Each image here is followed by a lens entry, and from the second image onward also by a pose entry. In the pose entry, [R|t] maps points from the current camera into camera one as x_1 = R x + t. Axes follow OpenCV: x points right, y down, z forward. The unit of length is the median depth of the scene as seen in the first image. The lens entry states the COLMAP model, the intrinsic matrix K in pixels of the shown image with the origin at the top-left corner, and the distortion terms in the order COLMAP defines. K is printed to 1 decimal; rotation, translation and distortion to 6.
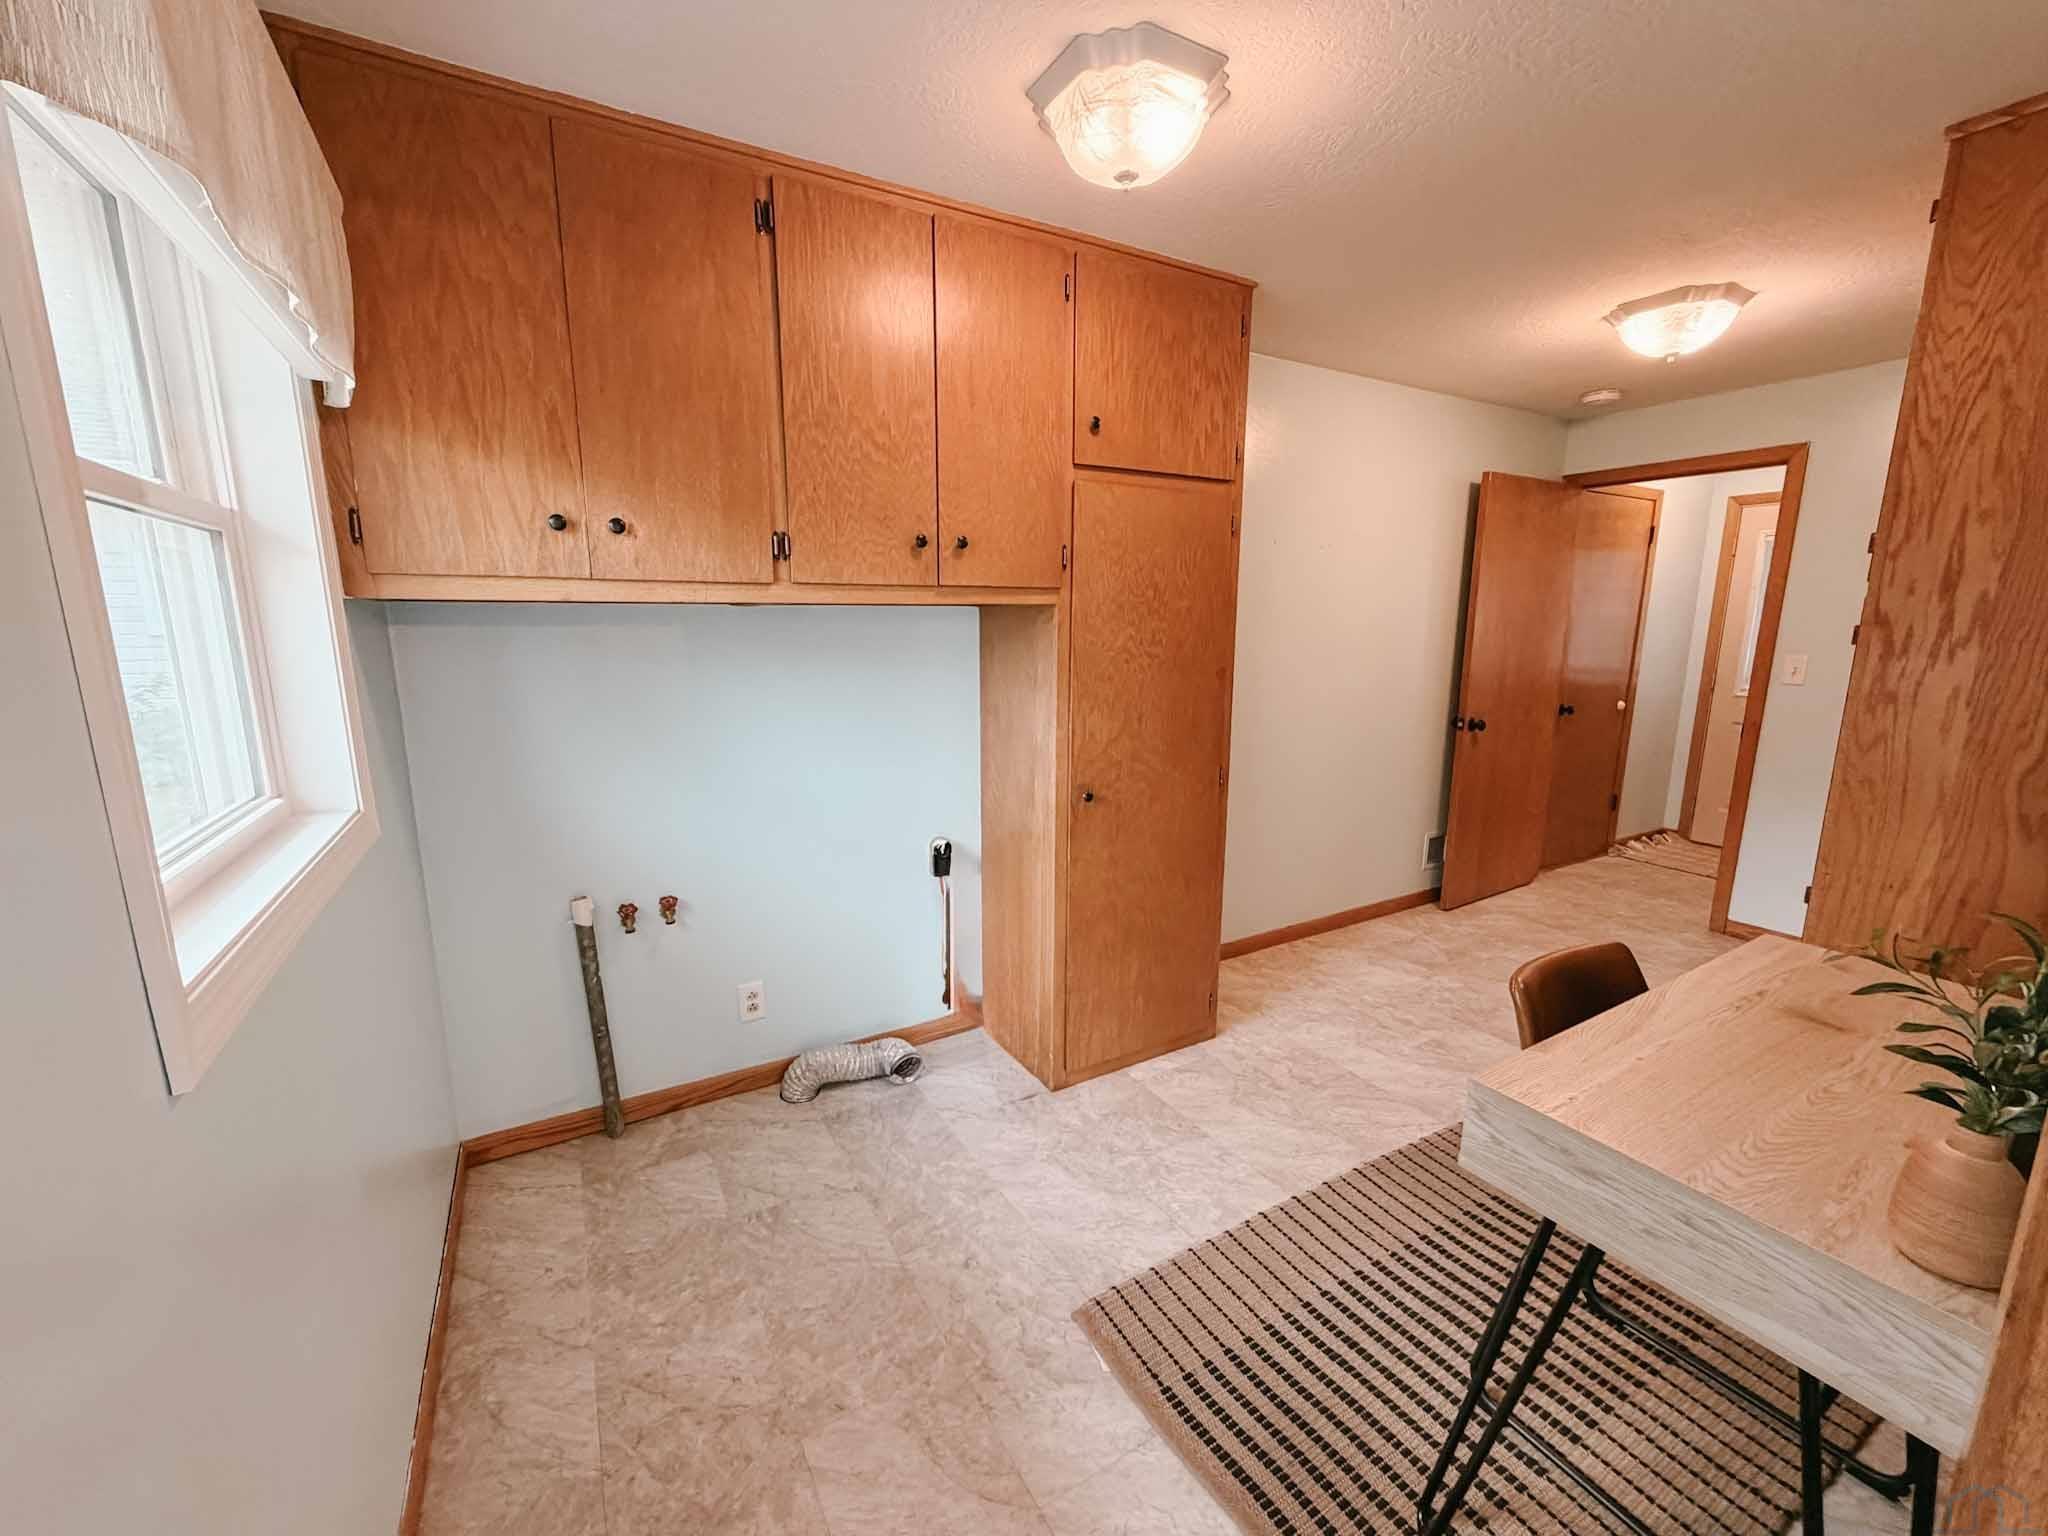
lens RADIAL K [[817.1, 0, 1016.1], [0, 817.1, 777.2], [0, 0, 1]] dist [-0.000519, -0.000129]
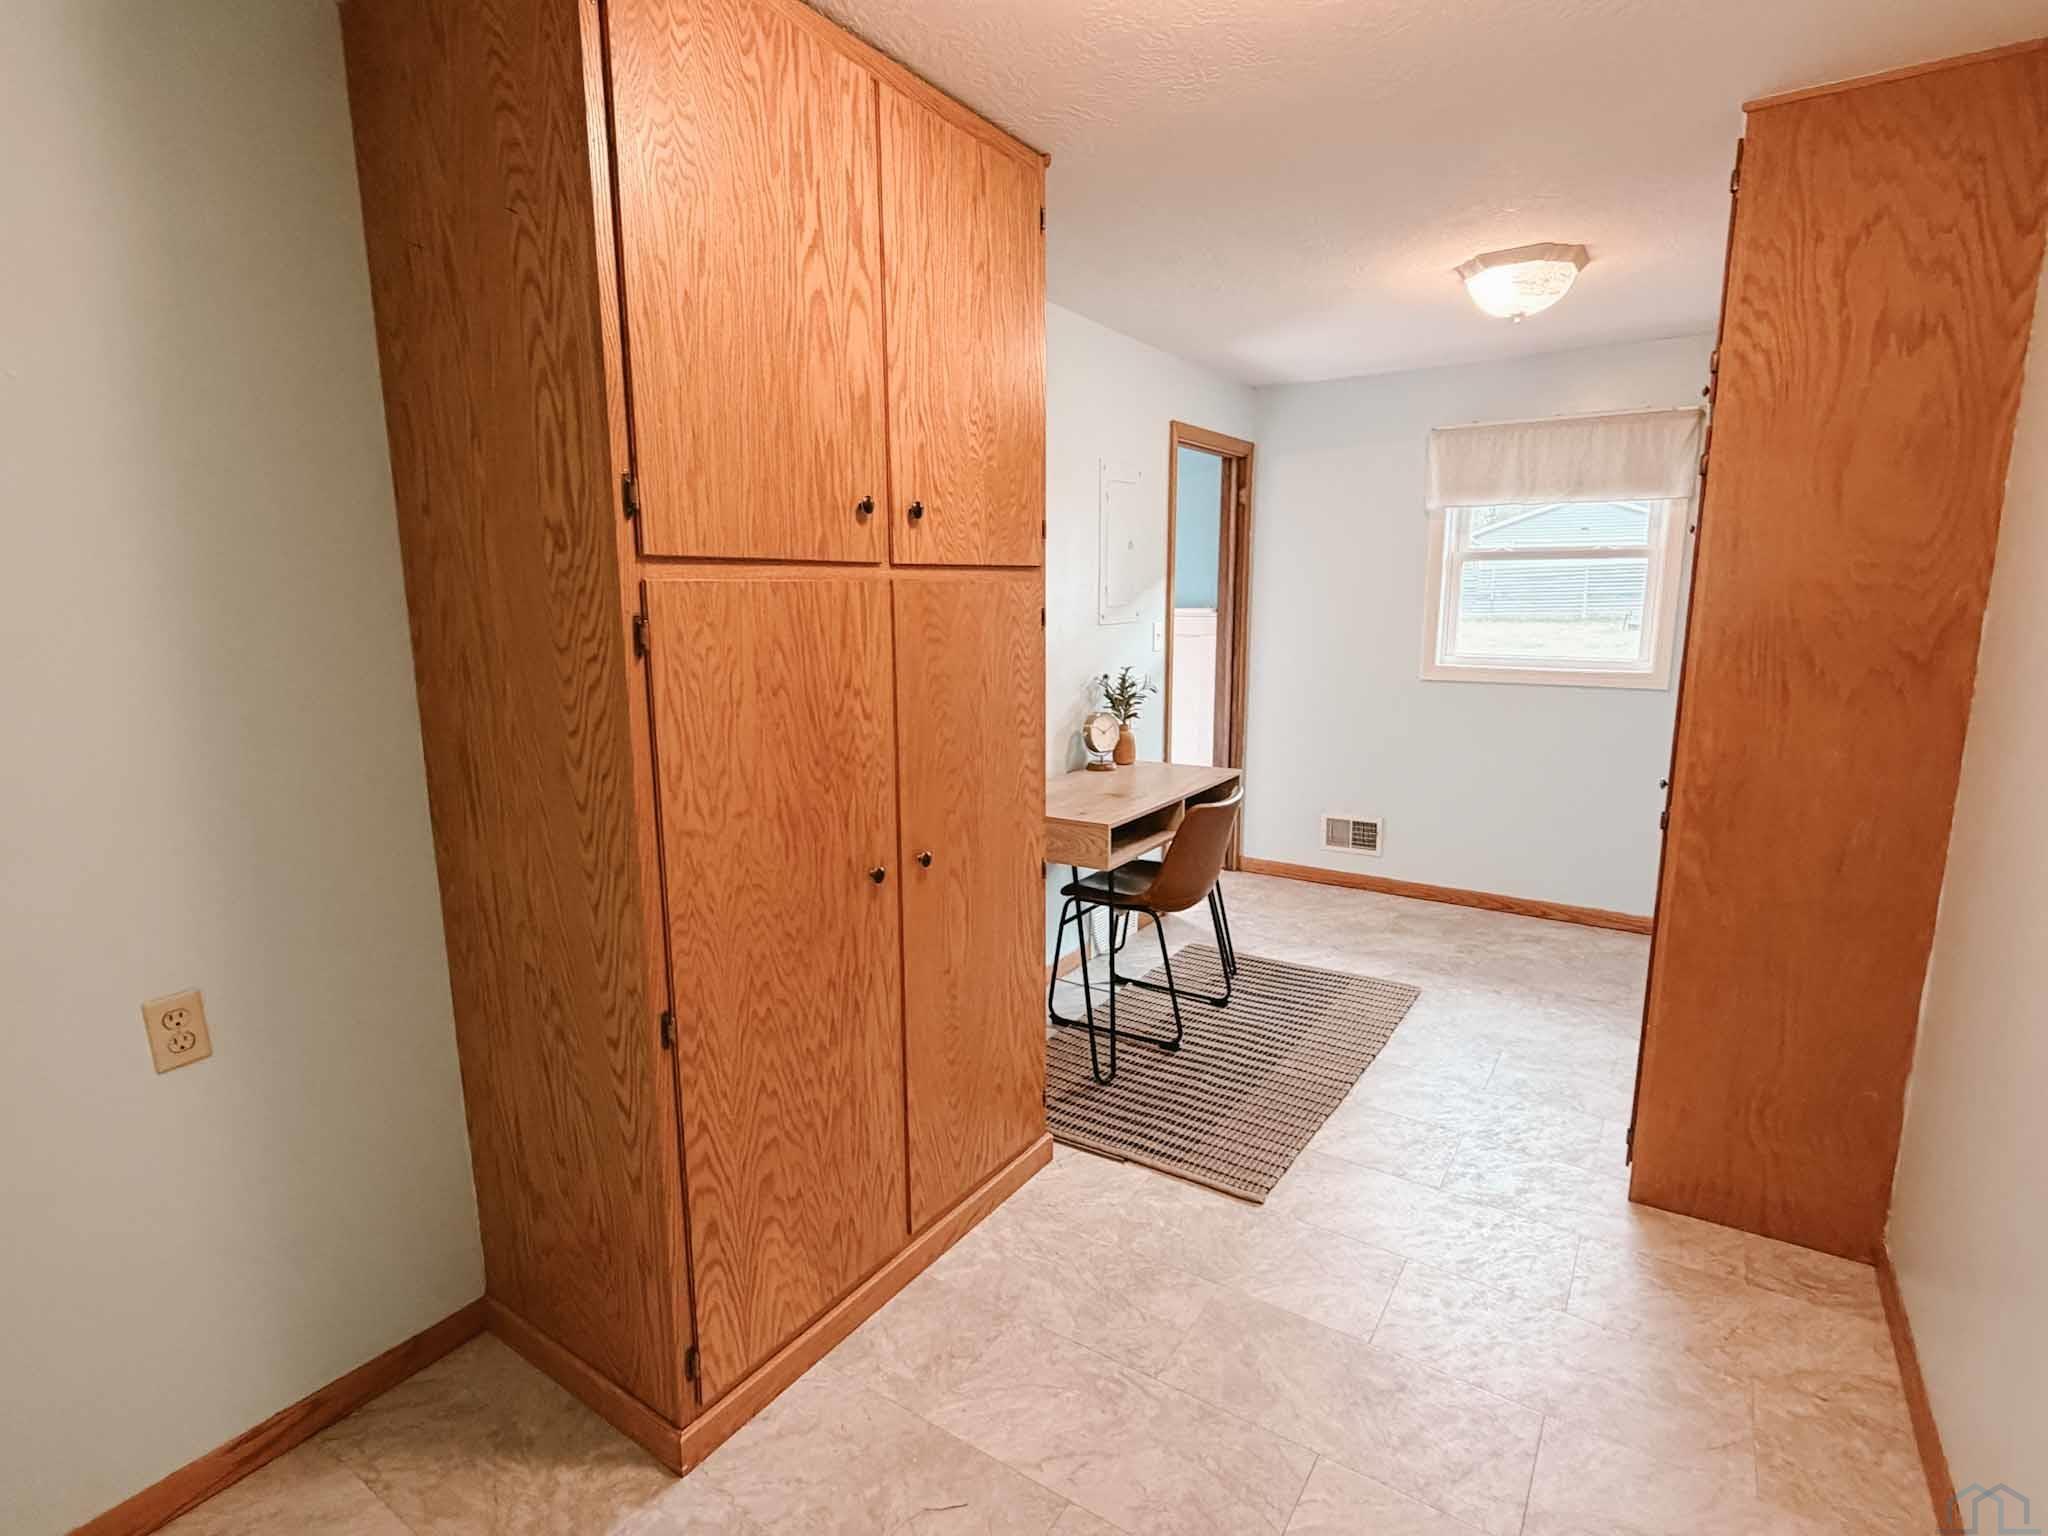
lens RADIAL K [[1021.2, 0, 1024.0], [0, 1021.2, 768.0], [0, 0, 1]] dist [-0.000149, -0.000012]
pose [[-0.890575, 0.083079, -0.447186, 1.779058], [-0.081051, 0.938454, 0.335760, -0.453972], [0.447558, 0.335264, -0.829030, 2.296011]]
